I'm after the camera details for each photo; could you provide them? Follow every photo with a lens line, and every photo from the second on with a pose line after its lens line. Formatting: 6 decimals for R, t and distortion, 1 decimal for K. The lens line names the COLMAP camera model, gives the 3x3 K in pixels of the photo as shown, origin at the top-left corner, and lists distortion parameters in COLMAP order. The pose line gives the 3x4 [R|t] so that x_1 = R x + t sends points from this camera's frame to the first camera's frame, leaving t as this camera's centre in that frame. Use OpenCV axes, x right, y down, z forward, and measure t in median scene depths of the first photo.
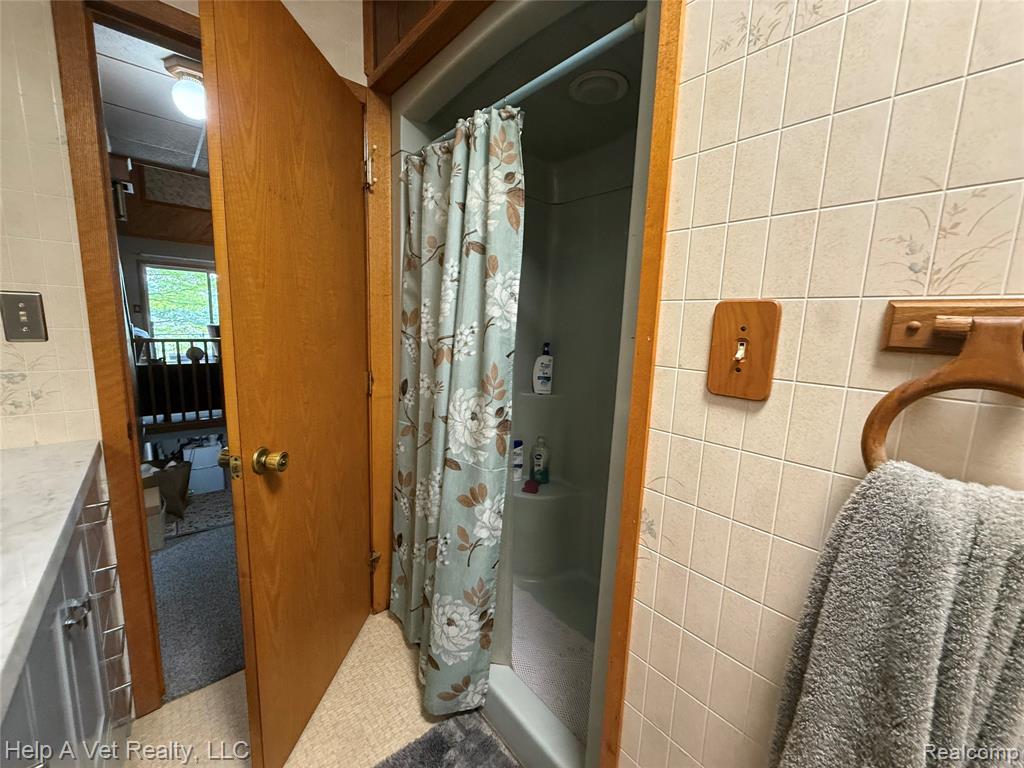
lens RADIAL K [[410.3, 0, 511.3], [0, 410.3, 384.6], [0, 0, 1]] dist [-0.002668, 0.000167]
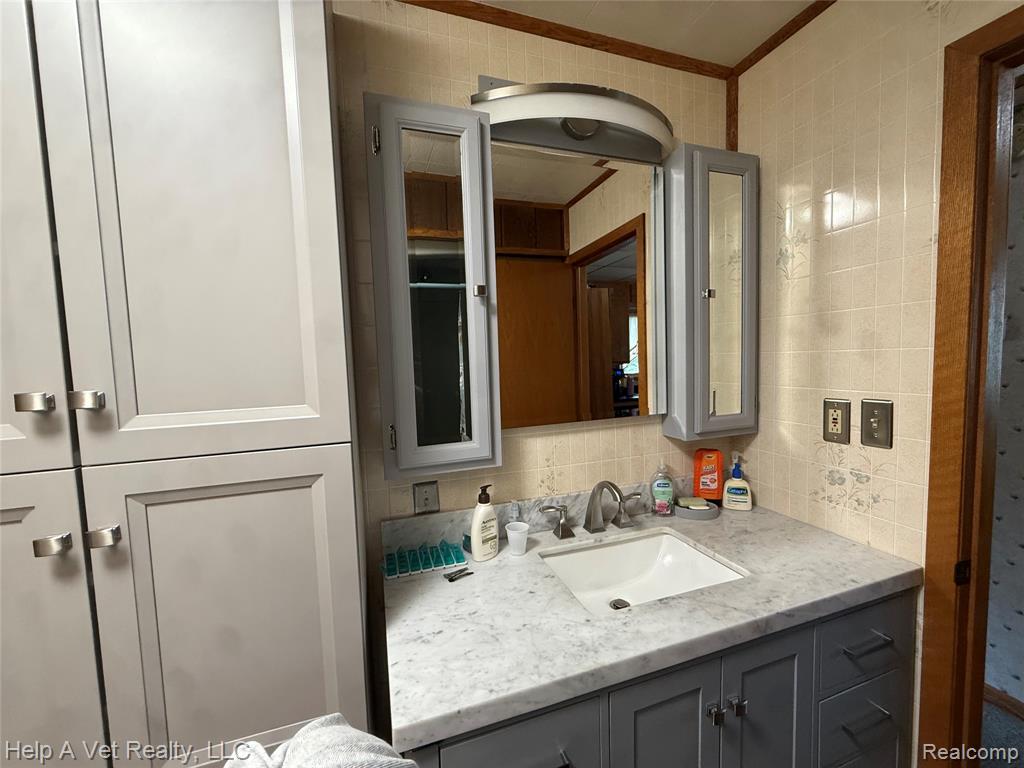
lens RADIAL K [[410.3, 0, 512.0], [0, 410.3, 384.3], [0, 0, 1]] dist [-0.002668, 0.000167]
pose [[-0.369260, 0.036949, -0.928591, 0.111252], [-0.122931, 0.988487, 0.088217, -0.238351], [0.921159, 0.146728, -0.360467, 0.500533]]
